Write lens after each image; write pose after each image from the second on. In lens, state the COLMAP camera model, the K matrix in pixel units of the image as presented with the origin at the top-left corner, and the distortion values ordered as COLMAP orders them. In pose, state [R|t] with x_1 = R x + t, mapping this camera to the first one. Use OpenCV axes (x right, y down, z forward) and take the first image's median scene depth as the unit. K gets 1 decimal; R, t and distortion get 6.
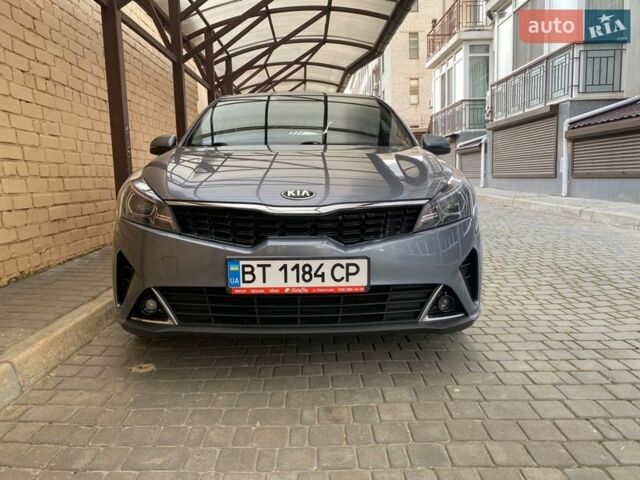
lens RADIAL K [[467.3, 0, 323.9], [0, 467.3, 240.6], [0, 0, 1]] dist [0.031282, -0.036590]
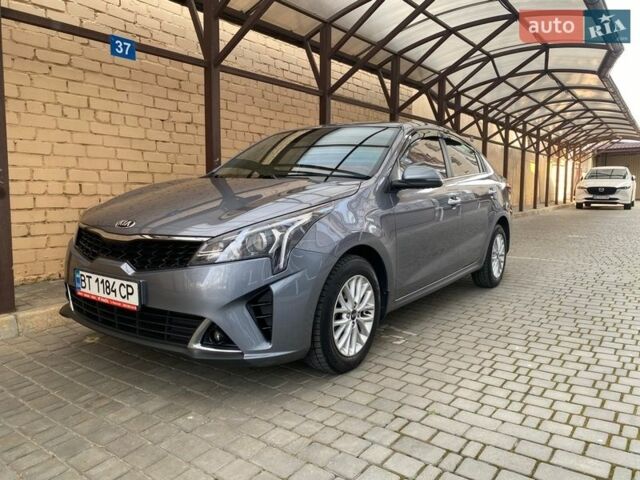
lens RADIAL K [[467.3, 0, 314.1], [0, 467.3, 237.7], [0, 0, 1]] dist [0.031282, -0.036590]
pose [[0.814155, 0.089431, -0.573720, 0.889419], [-0.107931, 0.994157, 0.001806, -0.099604], [0.570529, 0.060452, 0.819050, 0.209357]]
